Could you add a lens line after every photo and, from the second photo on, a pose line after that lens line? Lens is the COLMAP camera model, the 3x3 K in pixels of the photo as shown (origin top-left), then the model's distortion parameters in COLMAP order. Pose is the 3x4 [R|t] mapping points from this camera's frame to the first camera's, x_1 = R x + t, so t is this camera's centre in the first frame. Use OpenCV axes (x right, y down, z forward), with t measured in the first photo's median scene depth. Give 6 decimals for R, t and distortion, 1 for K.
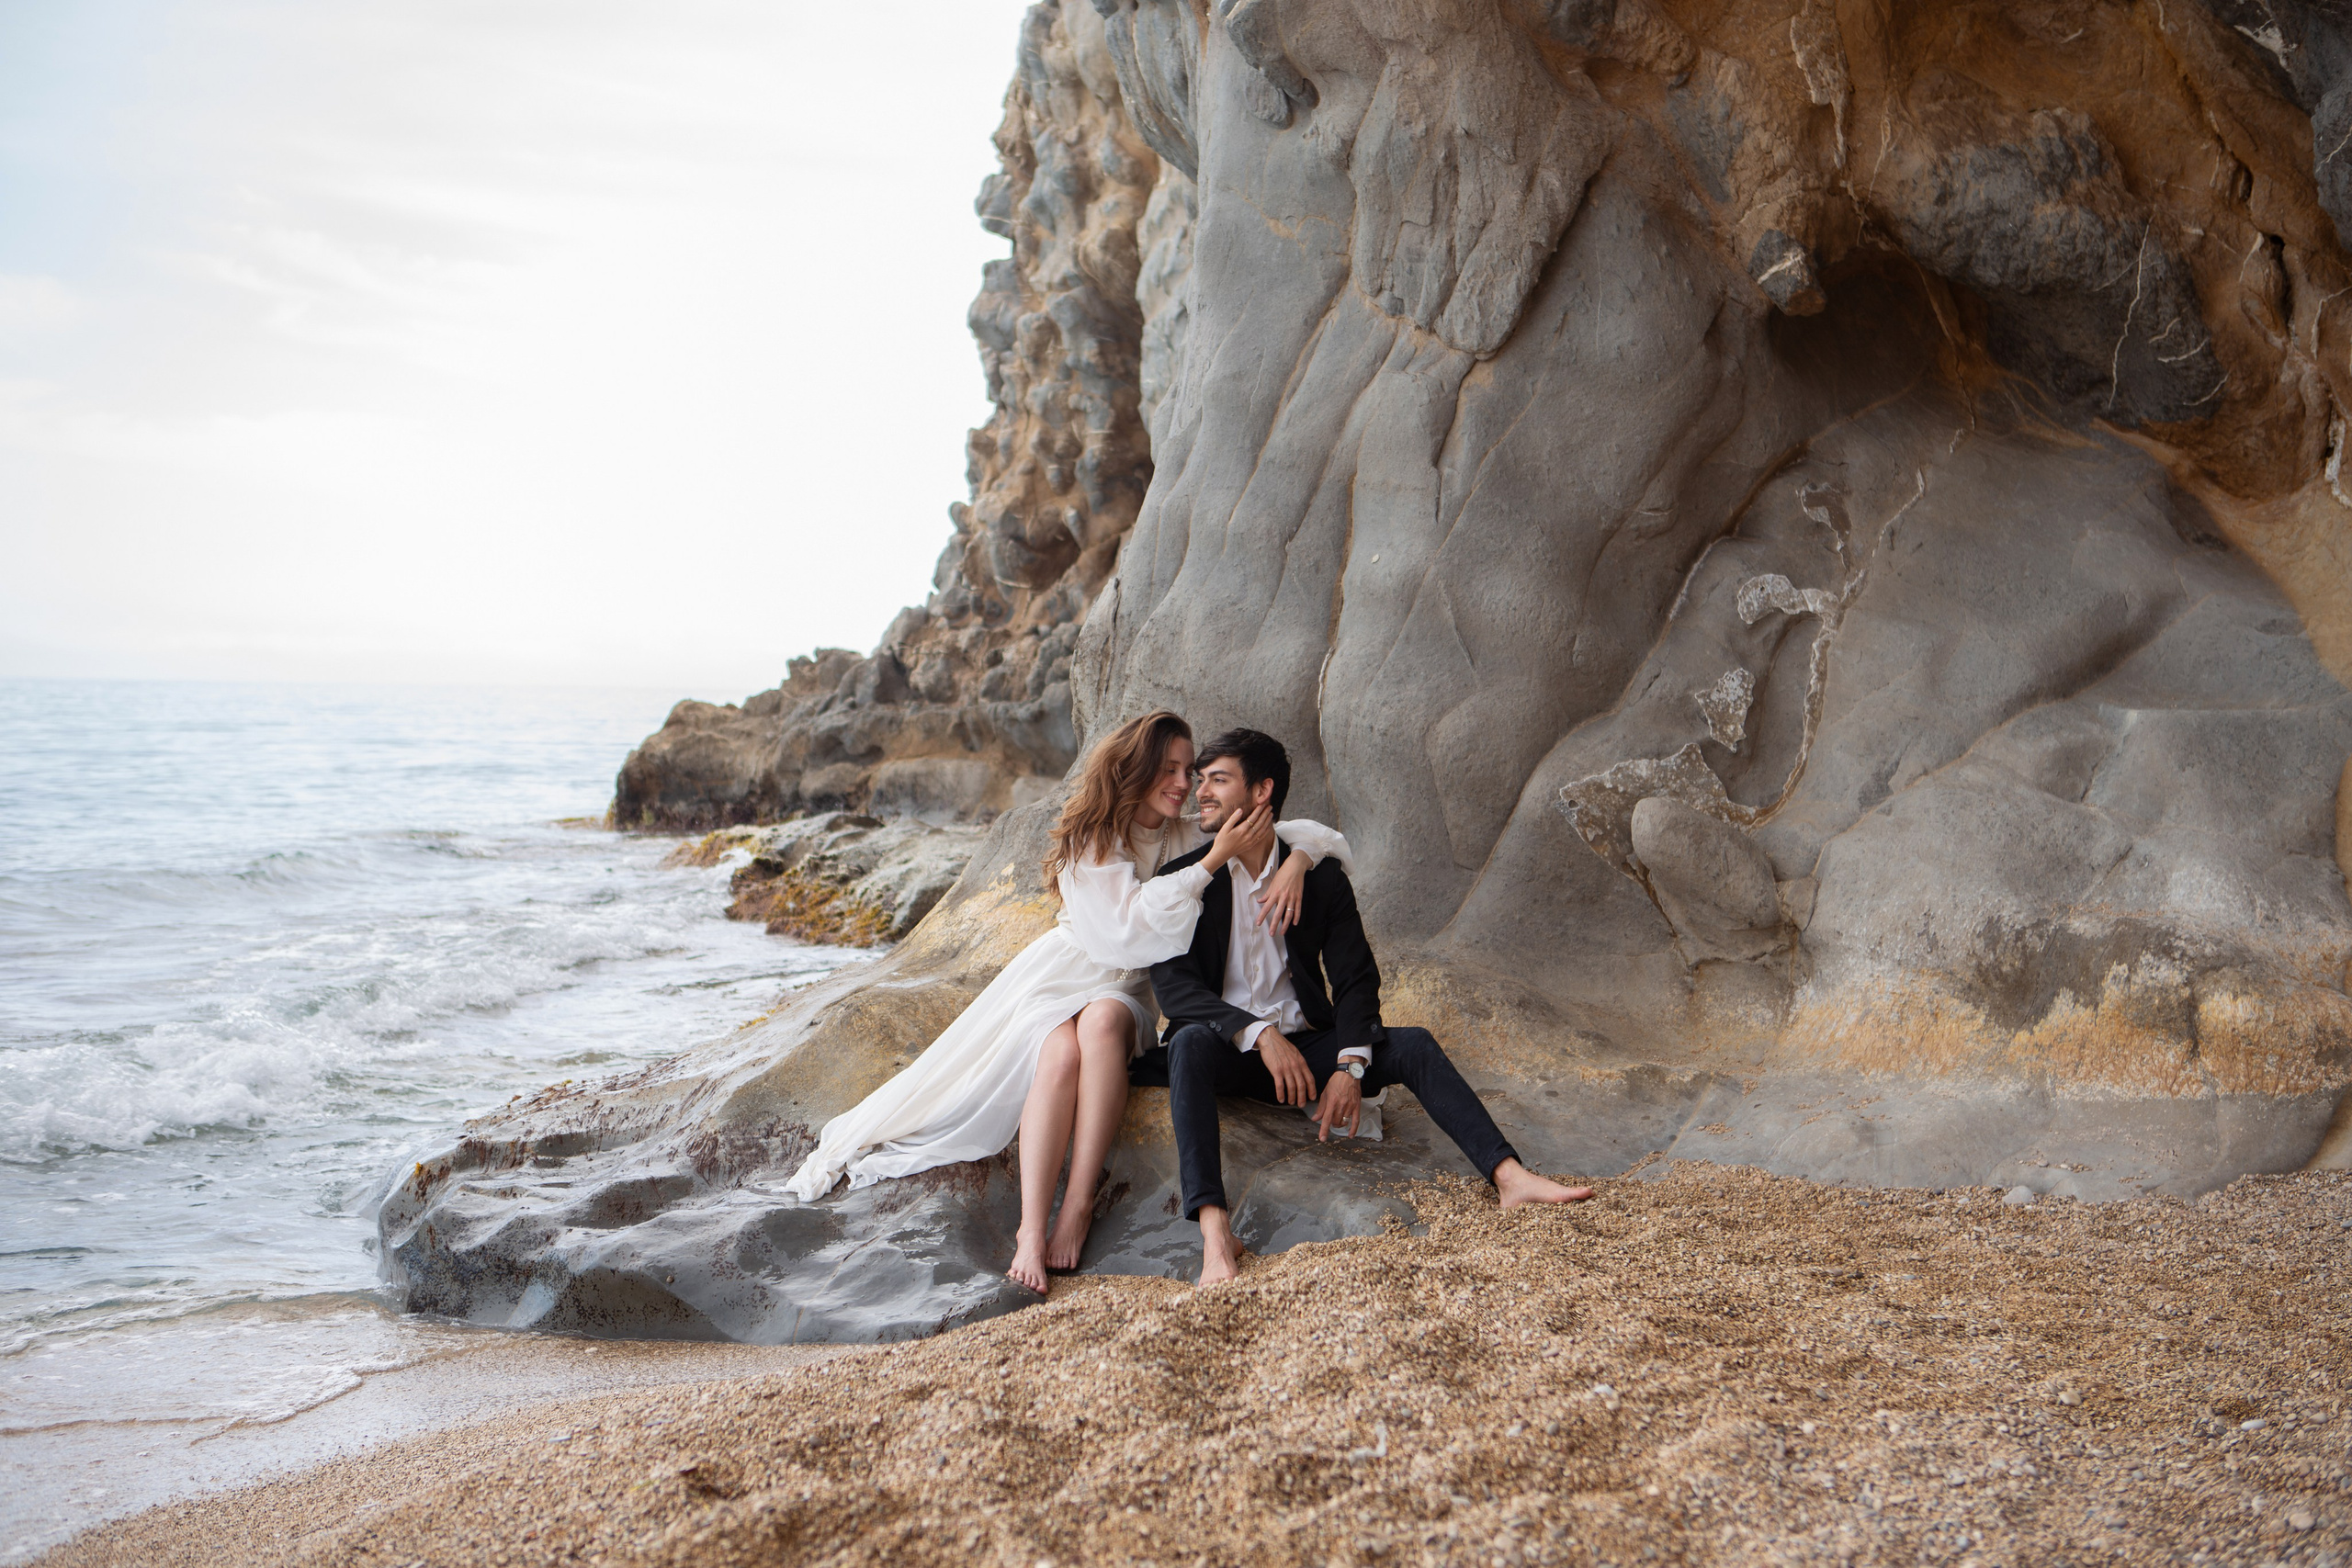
lens RADIAL K [[3089.1, 0, 1181.4], [0, 3089.1, 779.3], [0, 0, 1]] dist [0.006307, 0.000000]
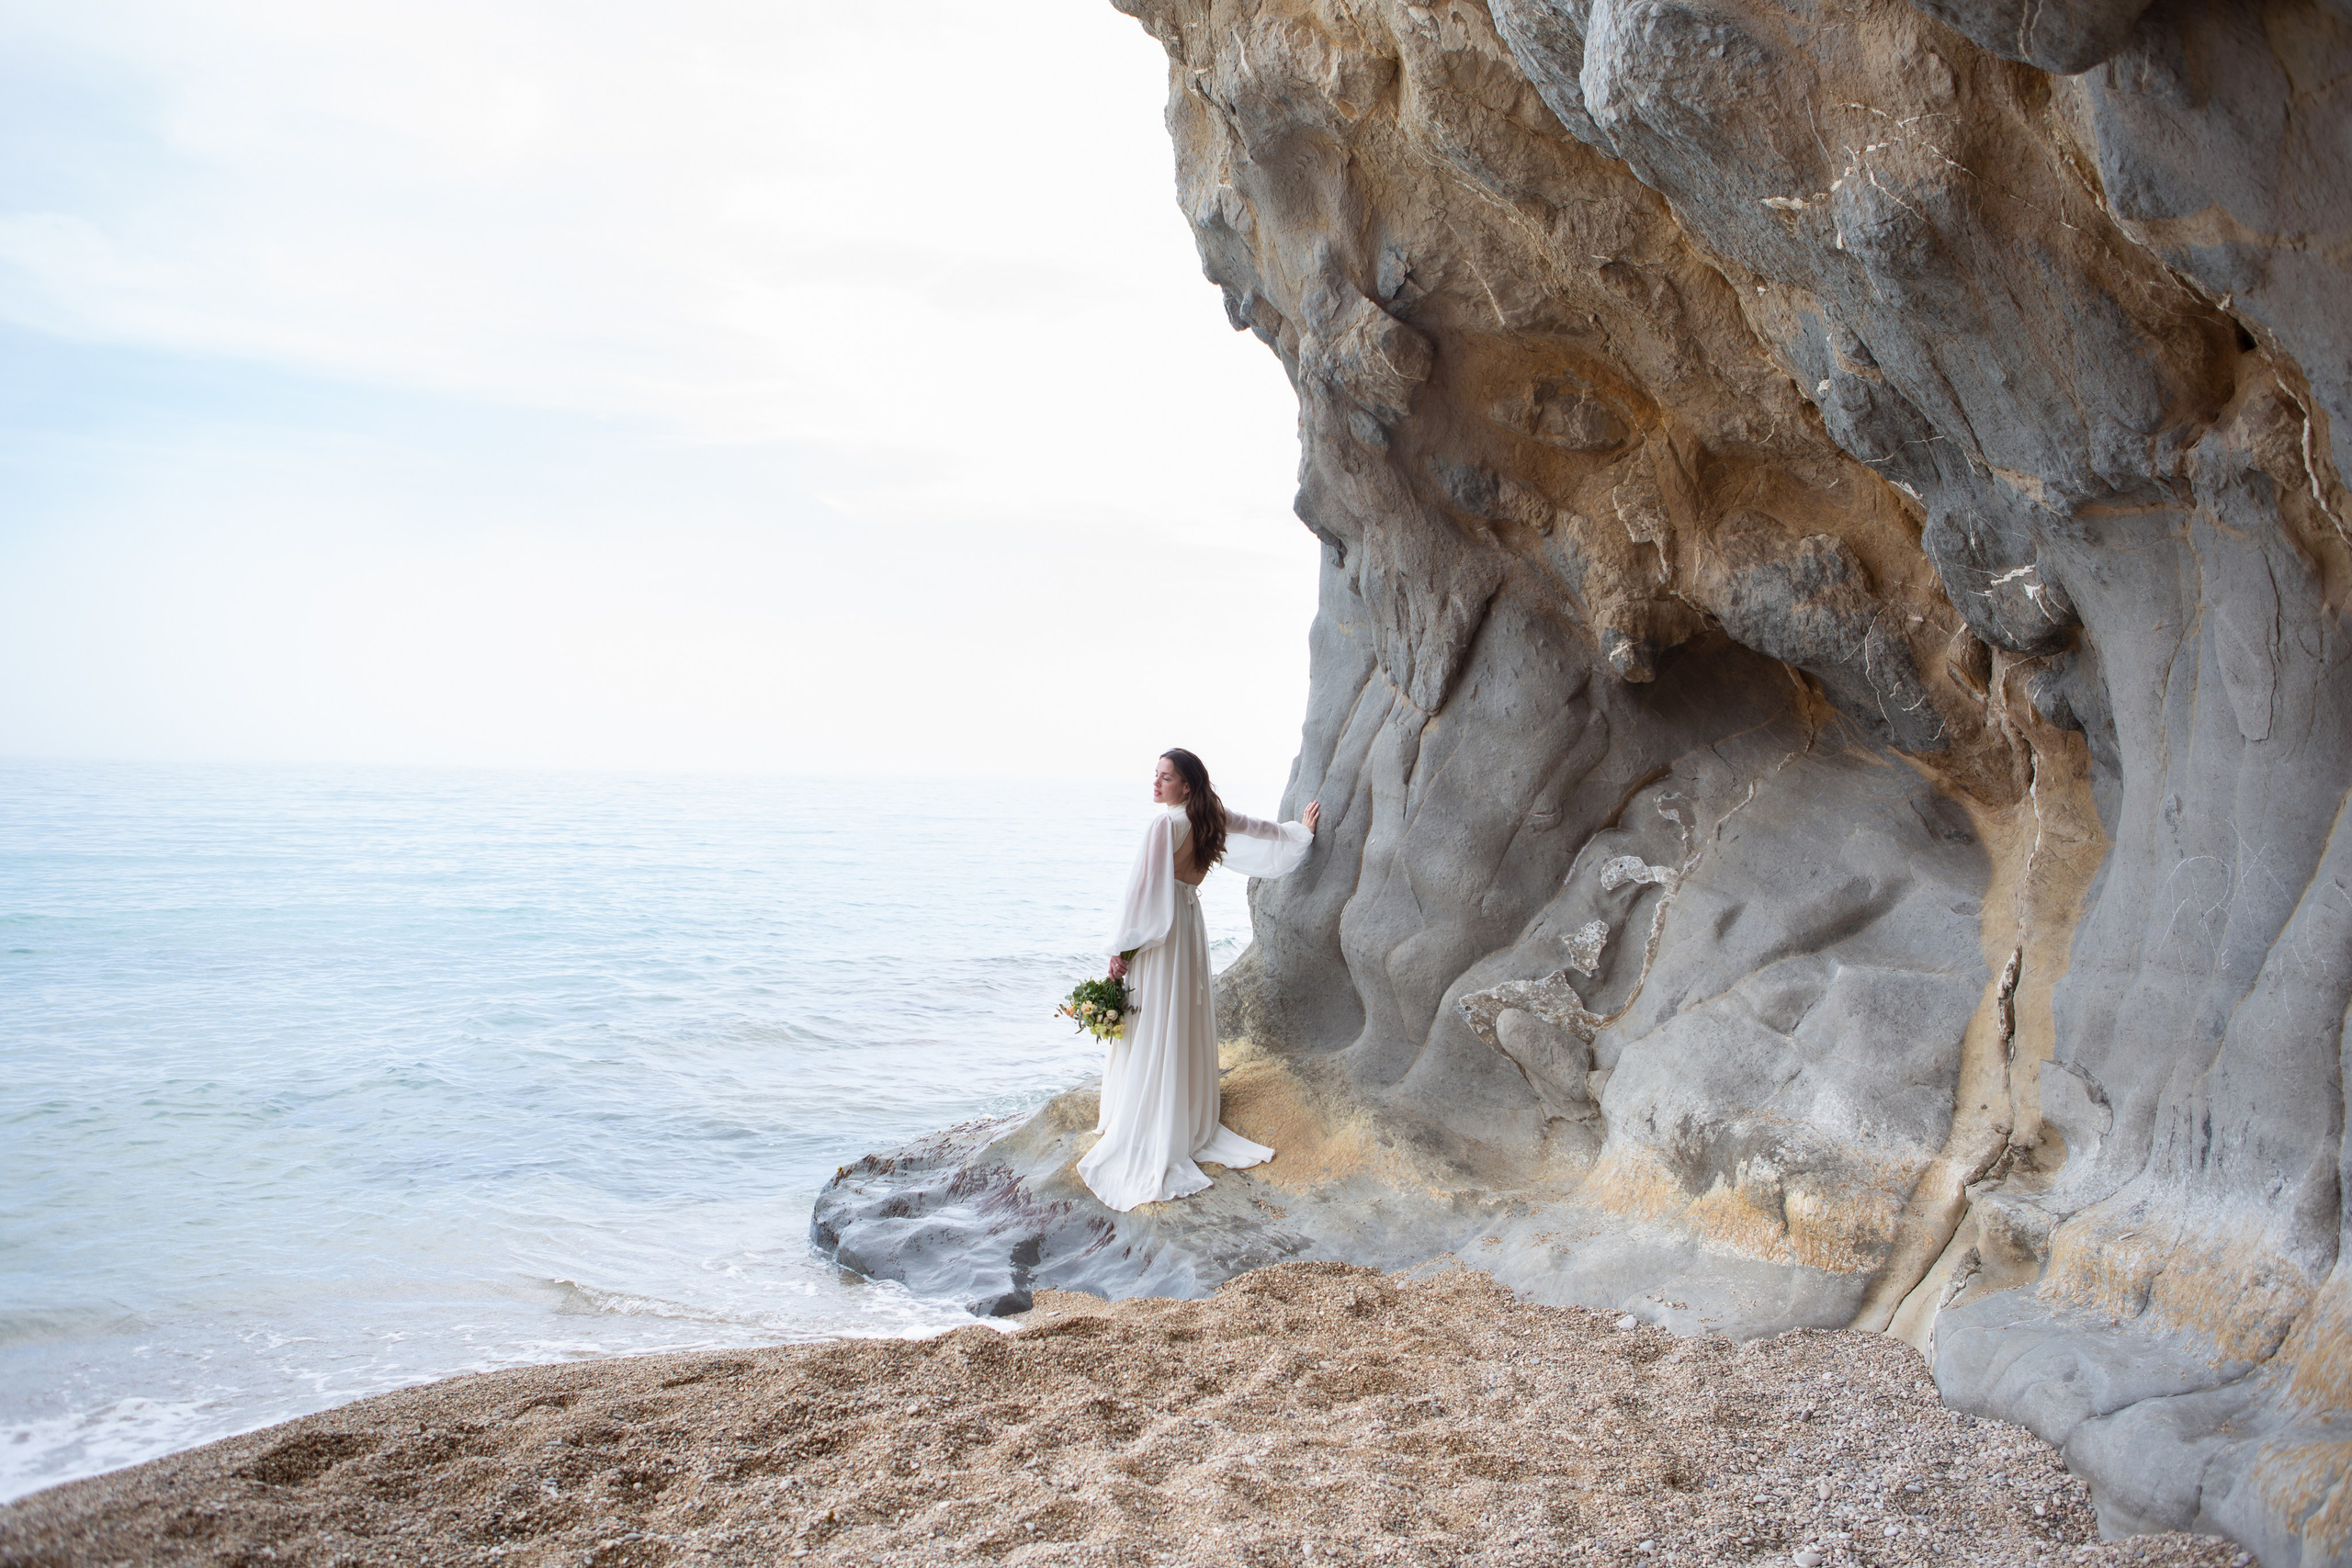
lens RADIAL K [[1786.9, 0, 1166.9], [0, 1786.9, 770.1], [0, 0, 1]] dist [-0.082043, 0.007807]
pose [[0.888390, 0.002685, -0.459081, 0.379348], [-0.019615, 0.999292, -0.032113, -0.074832], [0.458670, 0.037534, 0.887814, 0.141231]]
